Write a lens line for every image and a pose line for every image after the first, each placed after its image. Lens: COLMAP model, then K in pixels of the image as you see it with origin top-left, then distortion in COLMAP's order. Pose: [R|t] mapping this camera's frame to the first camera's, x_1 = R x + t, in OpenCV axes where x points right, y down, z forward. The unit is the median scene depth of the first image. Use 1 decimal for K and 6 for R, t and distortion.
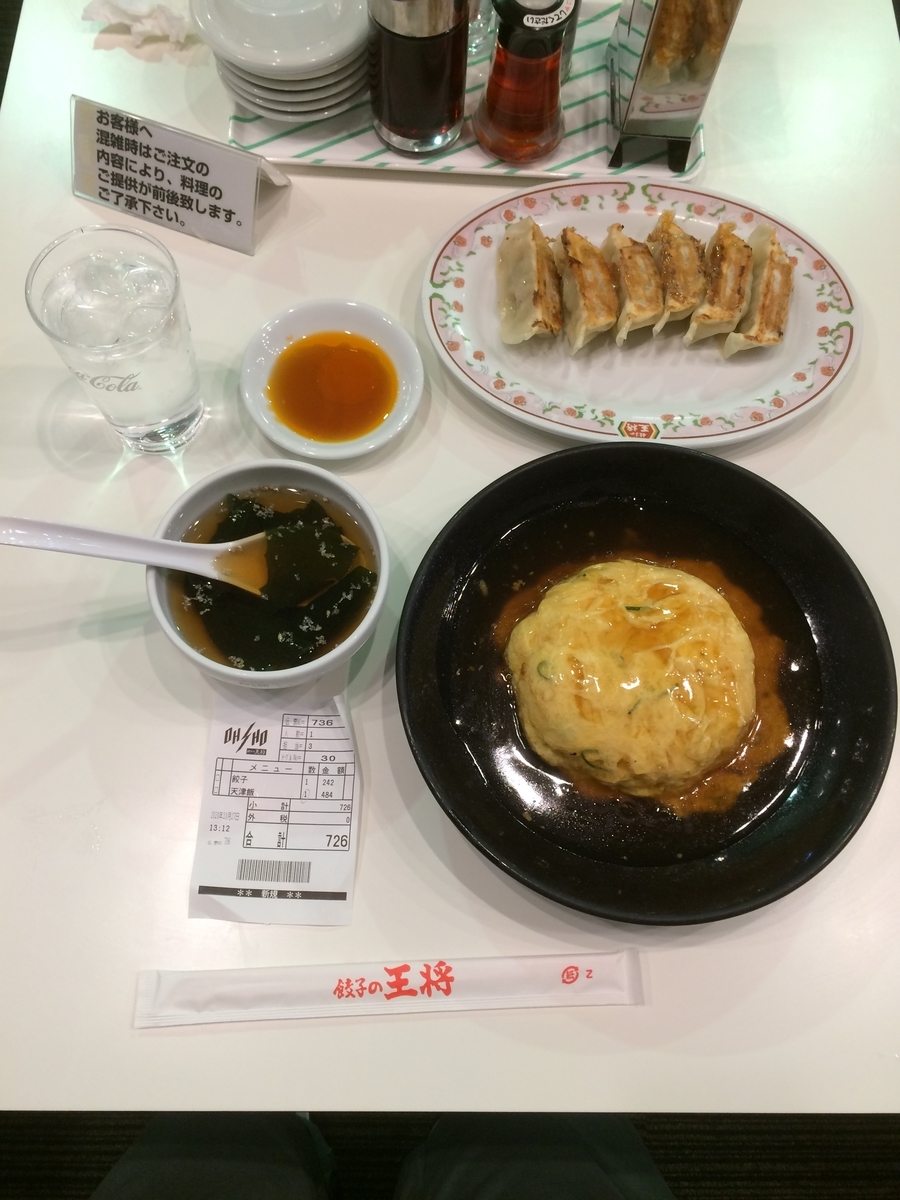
lens RADIAL K [[1045.2, 0, 458.6], [0, 1045.2, 602.8], [0, 0, 1]] dist [0.063937, -0.103713]
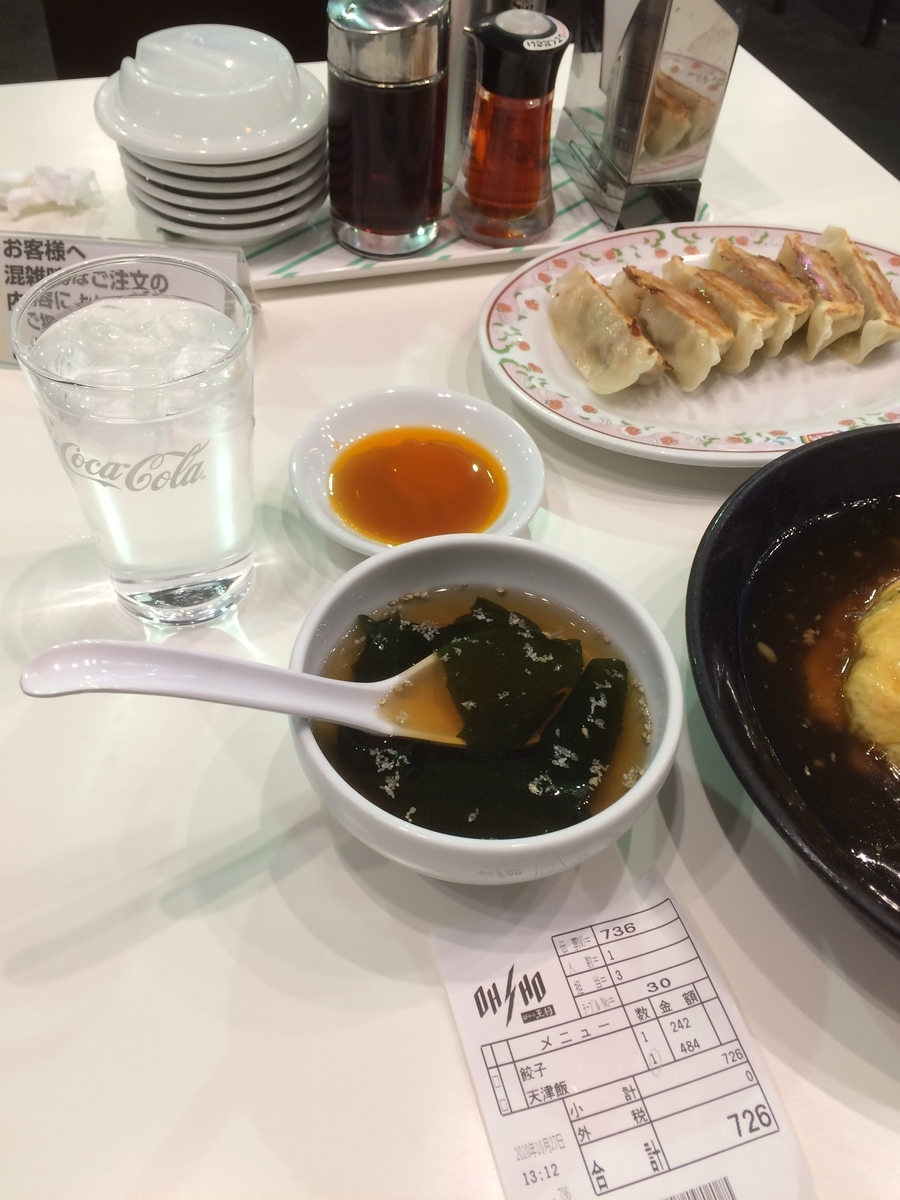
lens RADIAL K [[1045.2, 0, 452.0], [0, 1045.2, 599.3], [0, 0, 1]] dist [0.063937, -0.103713]
pose [[0.943975, -0.235896, 0.230791, -0.311808], [0.299744, 0.905449, -0.300526, 0.095618], [-0.138077, 0.352868, 0.925429, 0.400477]]
